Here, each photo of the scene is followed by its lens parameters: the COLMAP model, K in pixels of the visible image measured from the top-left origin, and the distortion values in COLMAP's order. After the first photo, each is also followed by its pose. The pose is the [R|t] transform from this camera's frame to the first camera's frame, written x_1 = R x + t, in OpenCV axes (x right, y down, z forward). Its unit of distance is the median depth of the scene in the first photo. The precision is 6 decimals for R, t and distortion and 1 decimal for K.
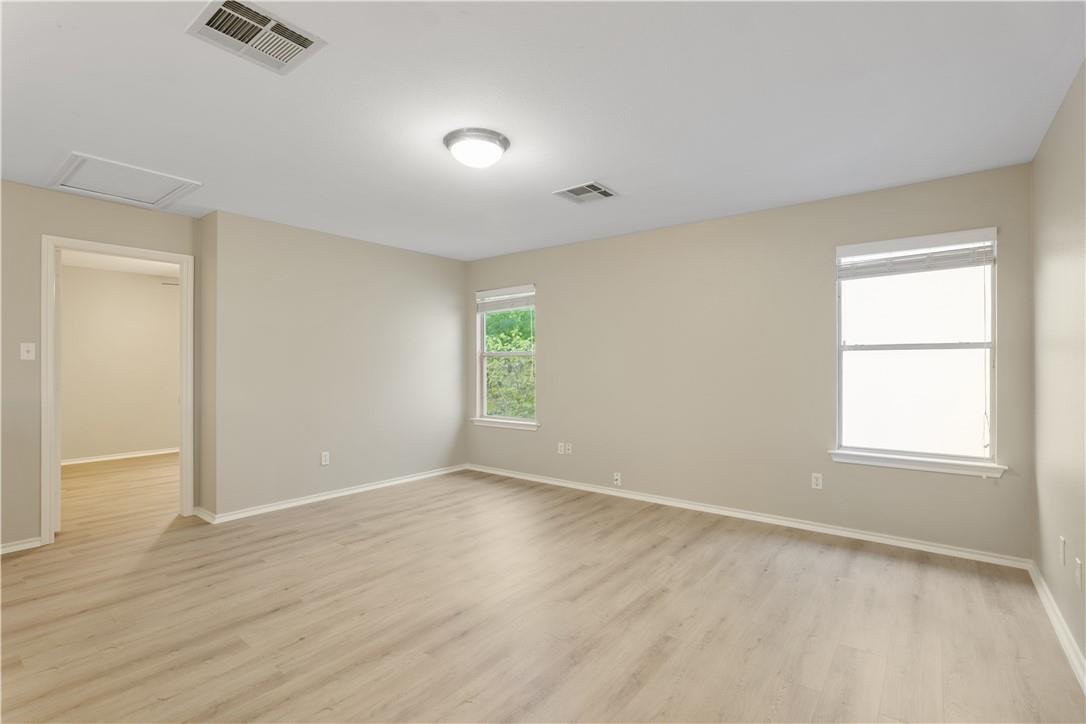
lens RADIAL K [[512.9, 0, 539.5], [0, 512.9, 364.6], [0, 0, 1]] dist [-0.036603, -0.000067]
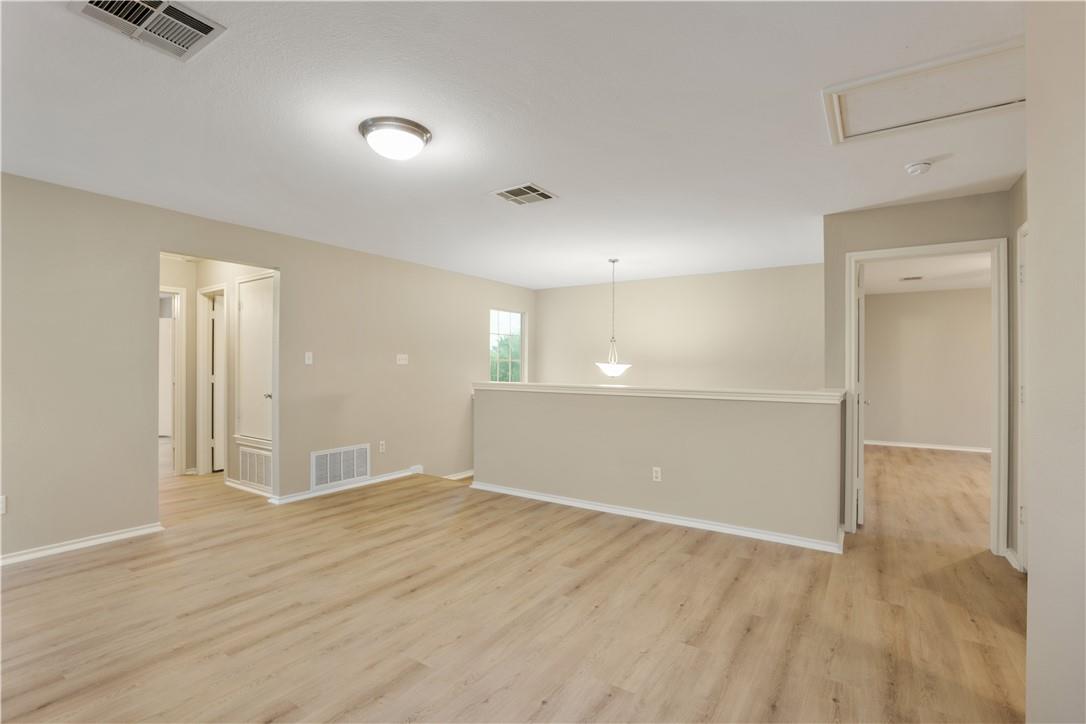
lens RADIAL K [[512.9, 0, 539.5], [0, 512.9, 364.6], [0, 0, 1]] dist [-0.036603, -0.000067]
pose [[-0.997244, -0.006878, -0.073867, -0.329879], [-0.006545, 0.999967, -0.004752, -0.006025], [0.073897, -0.004256, -0.997257, 2.005009]]
